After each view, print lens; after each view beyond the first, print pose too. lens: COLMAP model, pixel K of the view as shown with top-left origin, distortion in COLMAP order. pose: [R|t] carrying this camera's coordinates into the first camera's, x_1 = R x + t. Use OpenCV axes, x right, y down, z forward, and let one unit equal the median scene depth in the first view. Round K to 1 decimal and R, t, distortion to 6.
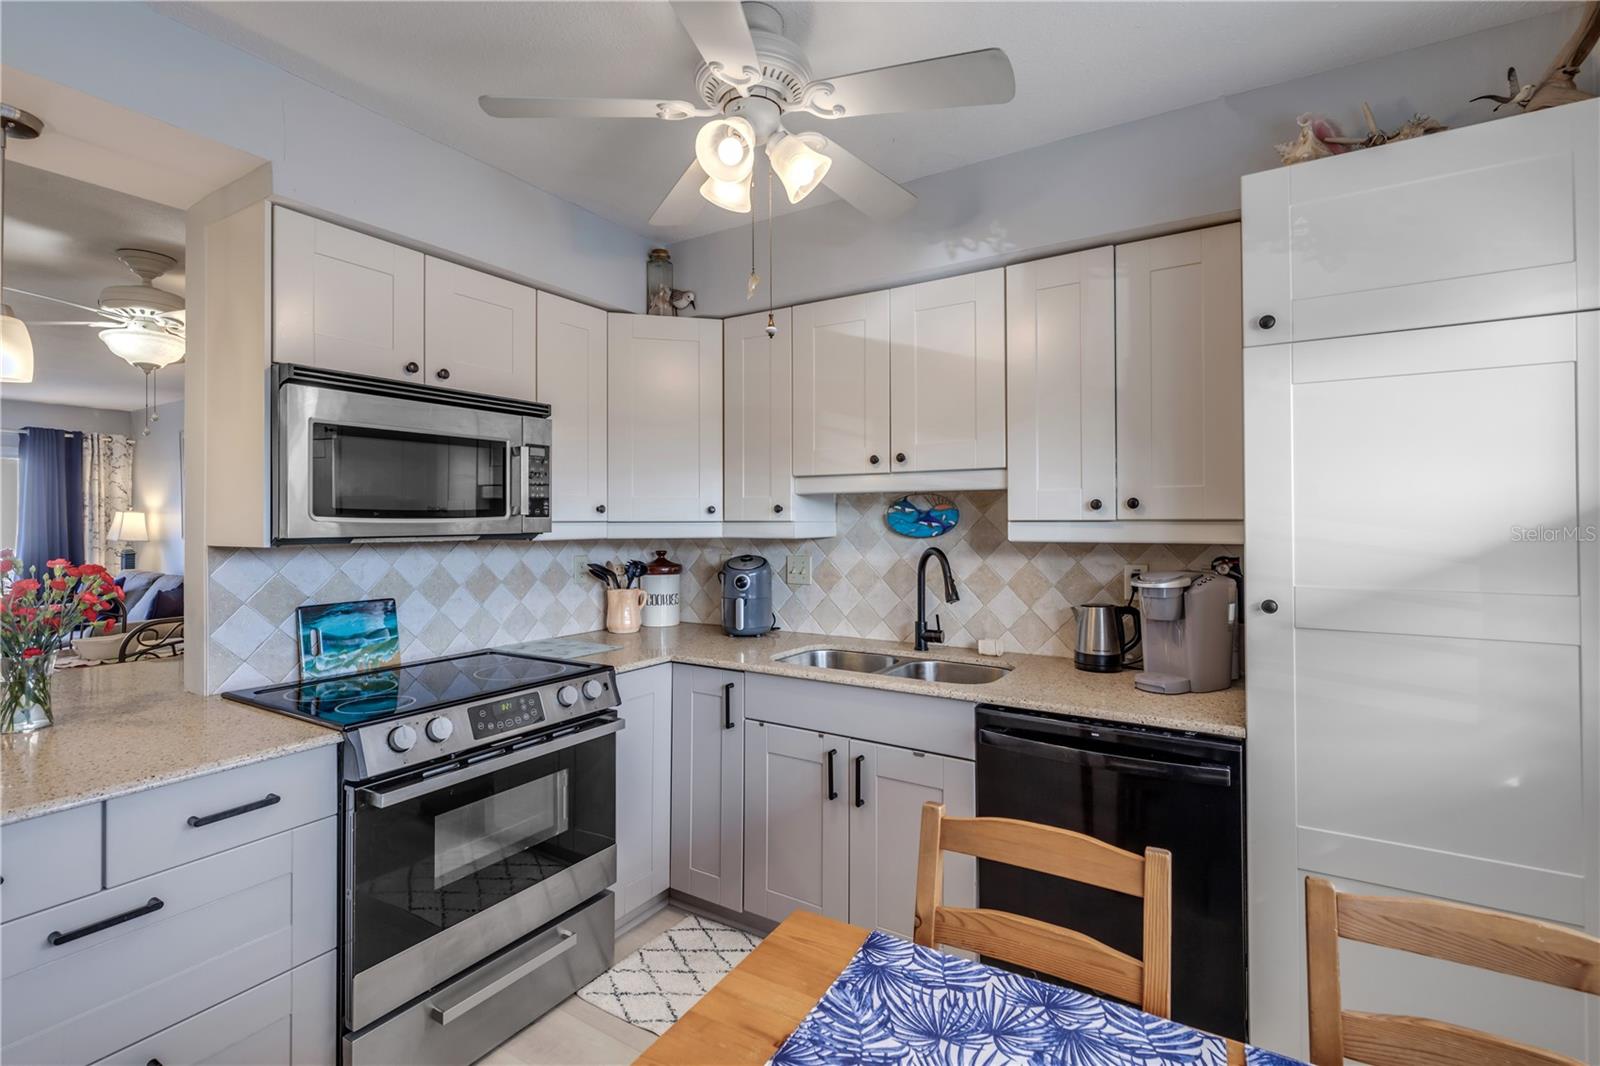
lens RADIAL K [[732.4, 0, 797.8], [0, 732.4, 513.9], [0, 0, 1]] dist [0.008739, -0.001509]
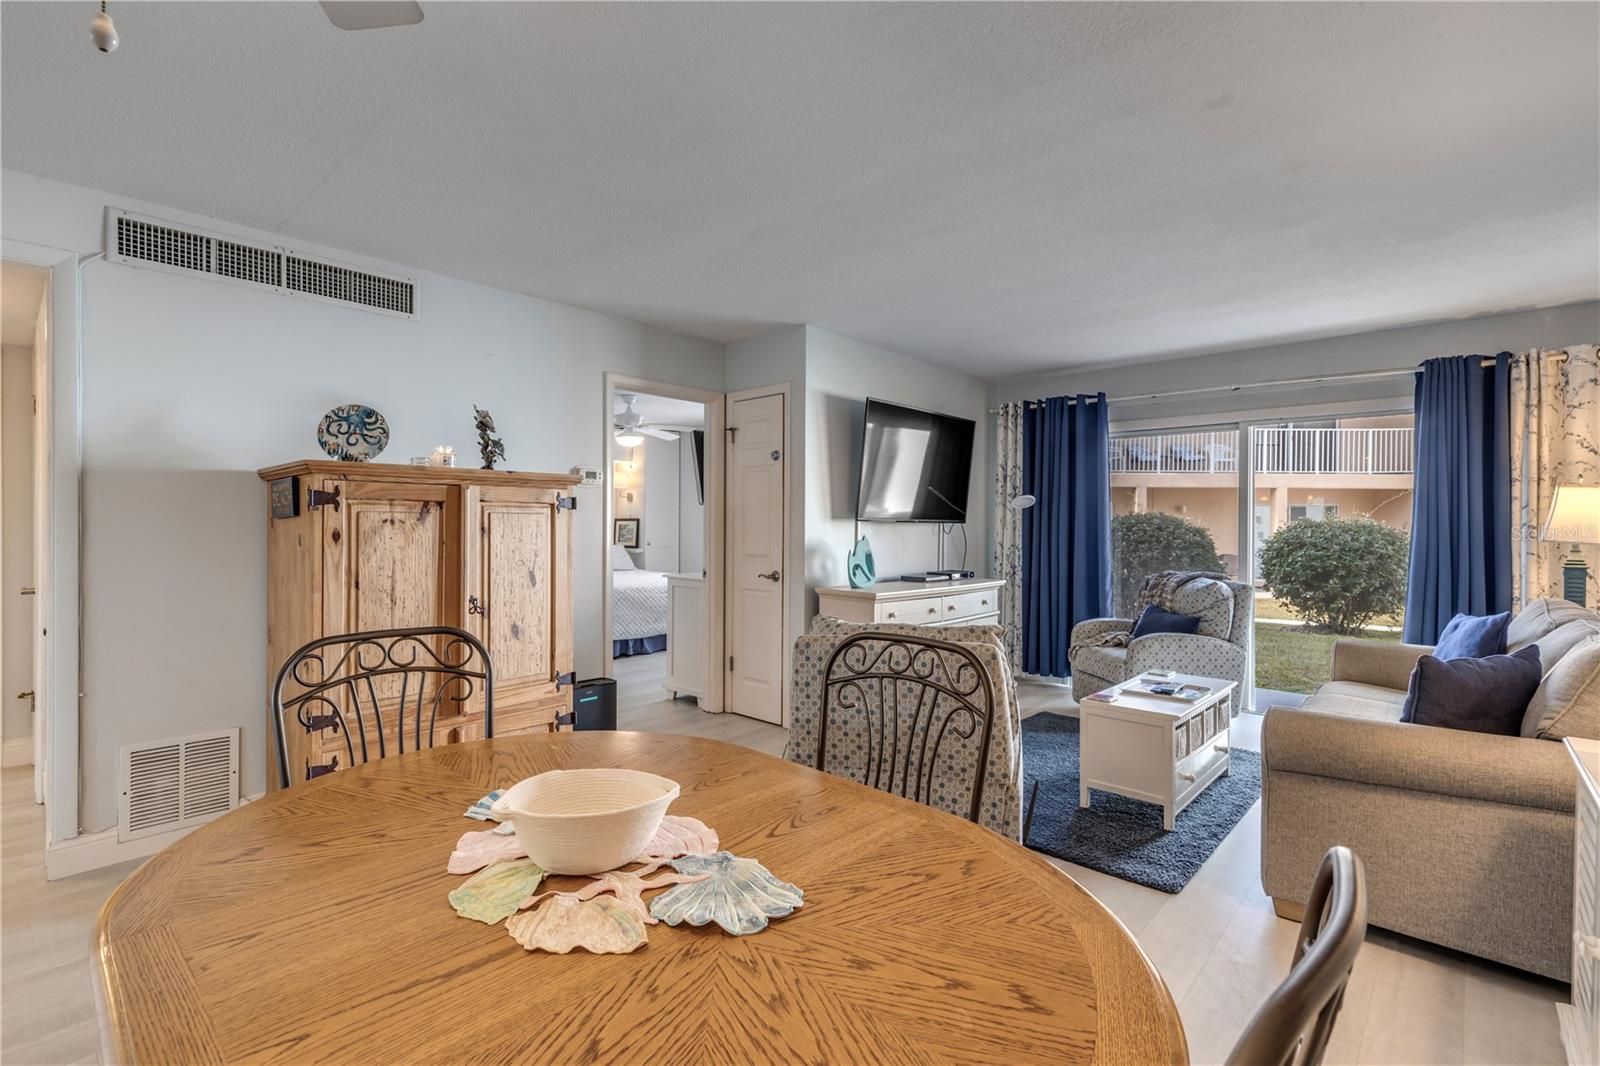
lens RADIAL K [[725.7, 0, 797.5], [0, 725.7, 522.5], [0, 0, 1]] dist [0.002676, 0.000076]
pose [[-0.188325, 0.001218, -0.982106, -0.910192], [0.001590, 0.999998, 0.000935, 0.062828], [0.982106, -0.001386, -0.188326, 1.670696]]
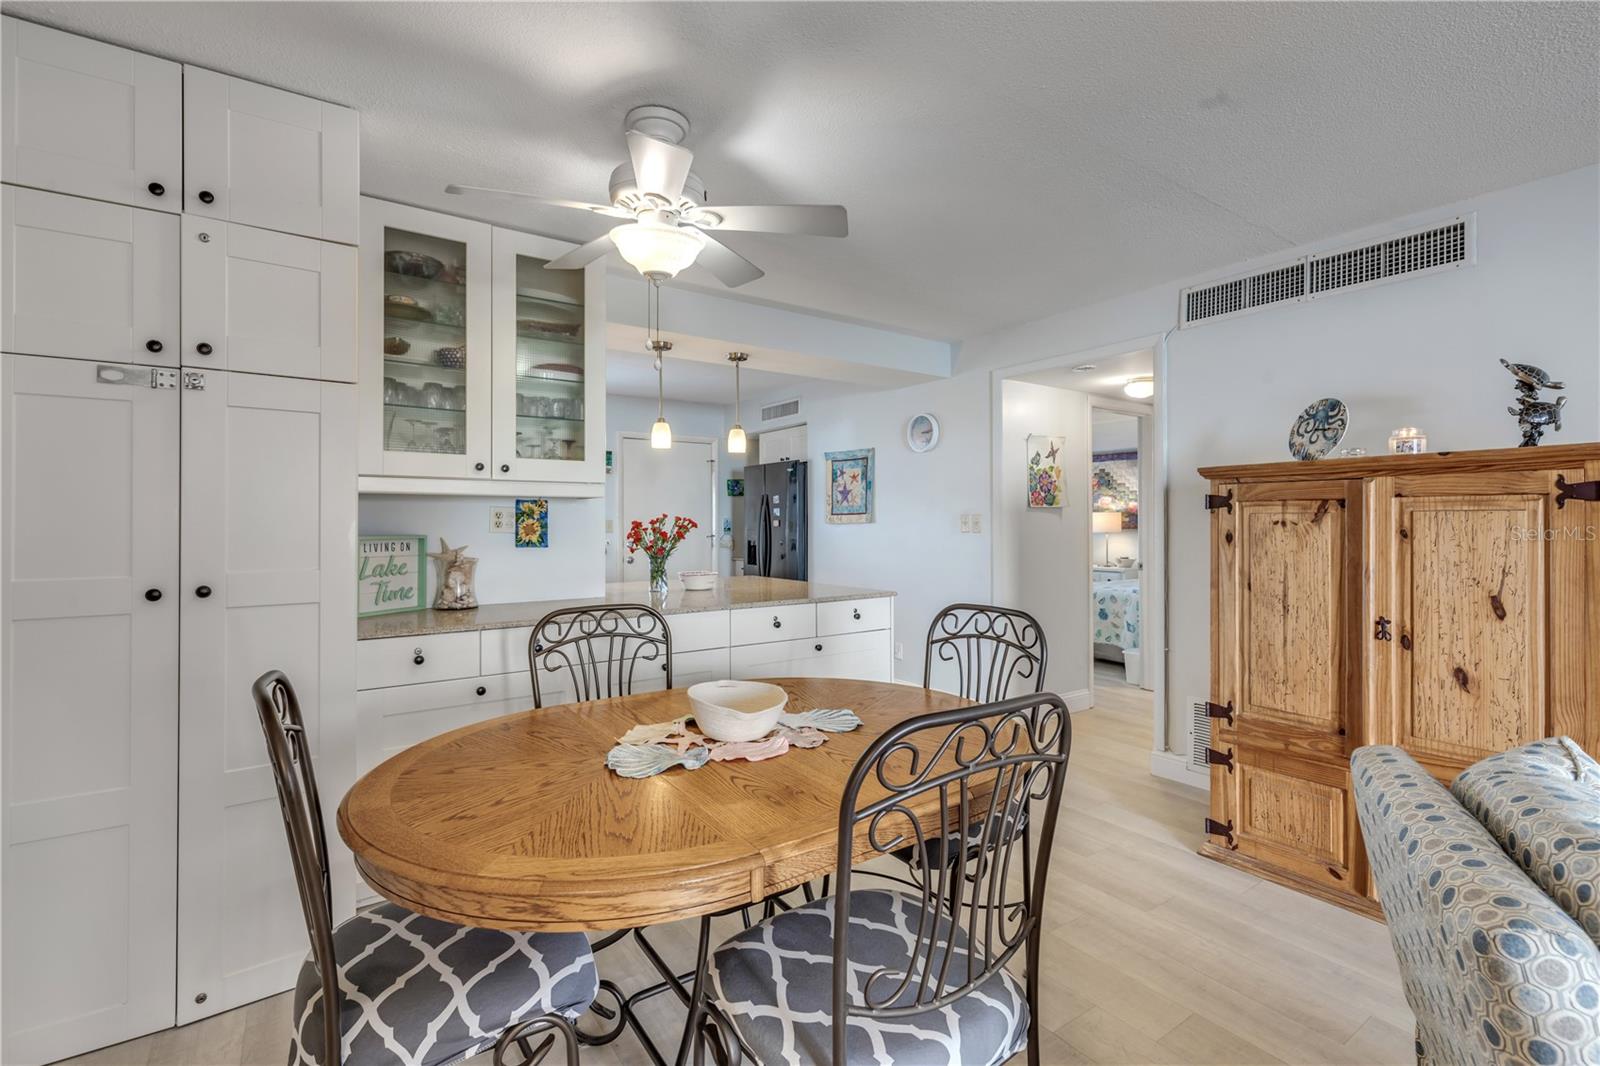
lens RADIAL K [[721.2, 0, 799.0], [0, 721.2, 519.2], [0, 0, 1]] dist [0.002360, 0.000262]
pose [[-0.917738, 0.006186, 0.397139, -1.710173], [0.001148, 0.999916, -0.012923, 0.068529], [-0.397185, -0.011404, -0.917668, 2.109641]]
